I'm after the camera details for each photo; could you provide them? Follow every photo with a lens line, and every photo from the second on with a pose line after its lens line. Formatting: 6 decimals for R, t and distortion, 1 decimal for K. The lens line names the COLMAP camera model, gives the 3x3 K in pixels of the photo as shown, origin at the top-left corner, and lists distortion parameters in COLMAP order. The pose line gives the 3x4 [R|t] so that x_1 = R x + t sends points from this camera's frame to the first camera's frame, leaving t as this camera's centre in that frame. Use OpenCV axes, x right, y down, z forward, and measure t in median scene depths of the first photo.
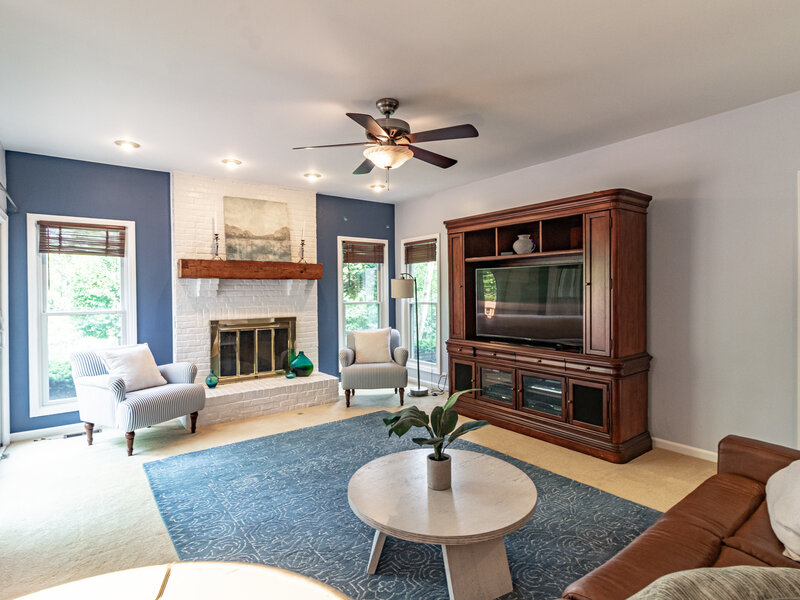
lens RADIAL K [[427.4, 0, 402.8], [0, 427.4, 297.3], [0, 0, 1]] dist [-0.000062, 0.000621]
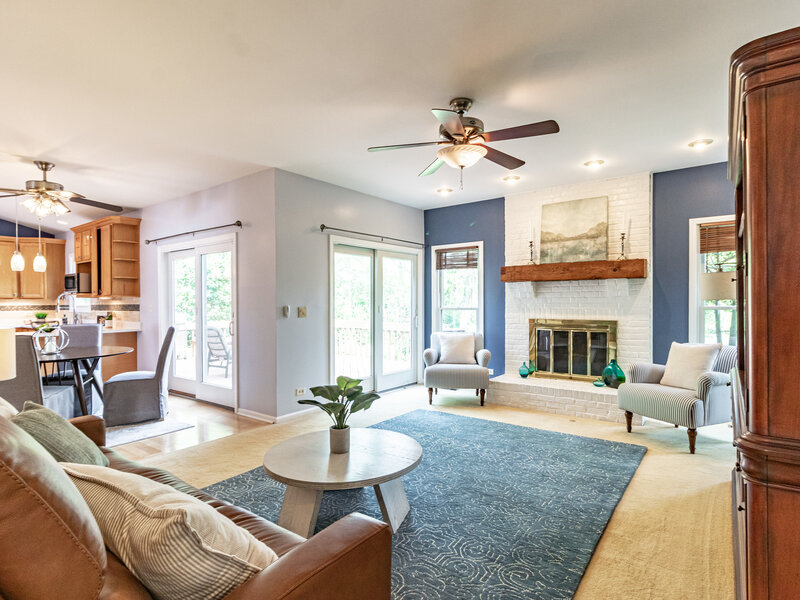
lens RADIAL K [[440.6, 0, 403.5], [0, 440.6, 302.1], [0, 0, 1]] dist [0.002775, 0.000865]
pose [[0.269650, 0.008416, -0.962922, 0.584750], [-0.010069, 0.999932, 0.005920, 0.006934], [0.962906, 0.008100, 0.269716, 0.366717]]
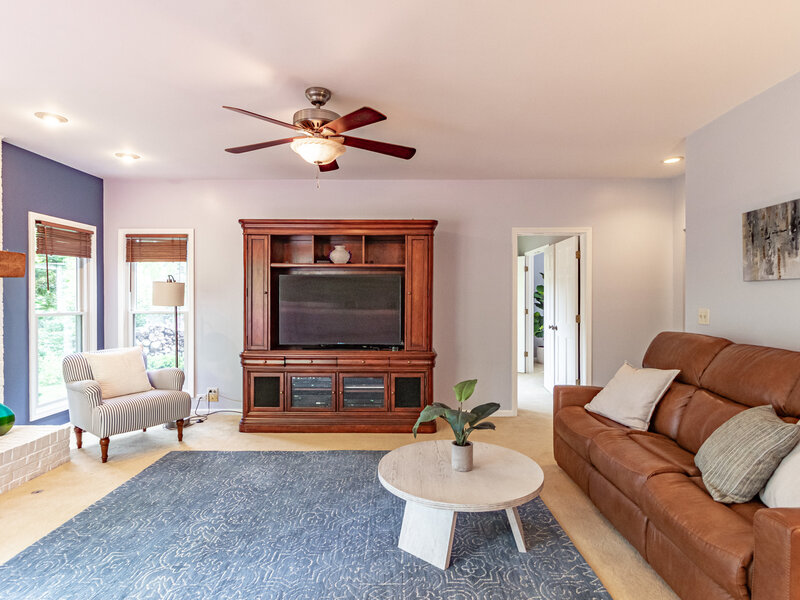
lens RADIAL K [[440.6, 0, 403.5], [0, 440.6, 302.1], [0, 0, 1]] dist [0.002775, 0.000865]
pose [[0.611947, 0.001114, 0.790898, -0.415889], [0.004204, 0.999980, -0.004661, -0.000233], [-0.790888, 0.006178, 0.611930, 0.174588]]
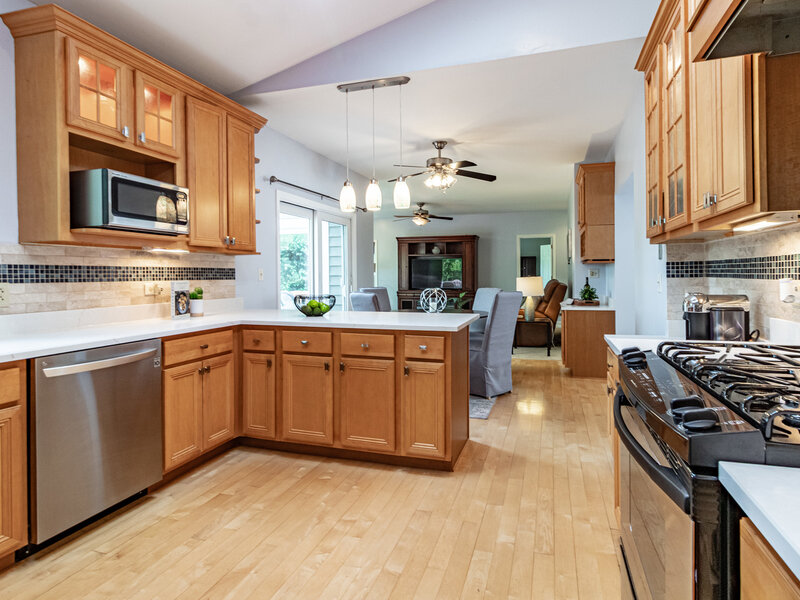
lens RADIAL K [[463.6, 0, 402.9], [0, 463.6, 276.2], [0, 0, 1]] dist [0.000796, 0.000516]
pose [[0.832602, 0.002721, 0.553865, -1.193745], [0.006248, 0.999878, -0.014305, 0.057056], [-0.553836, 0.015371, 0.832484, -0.999474]]
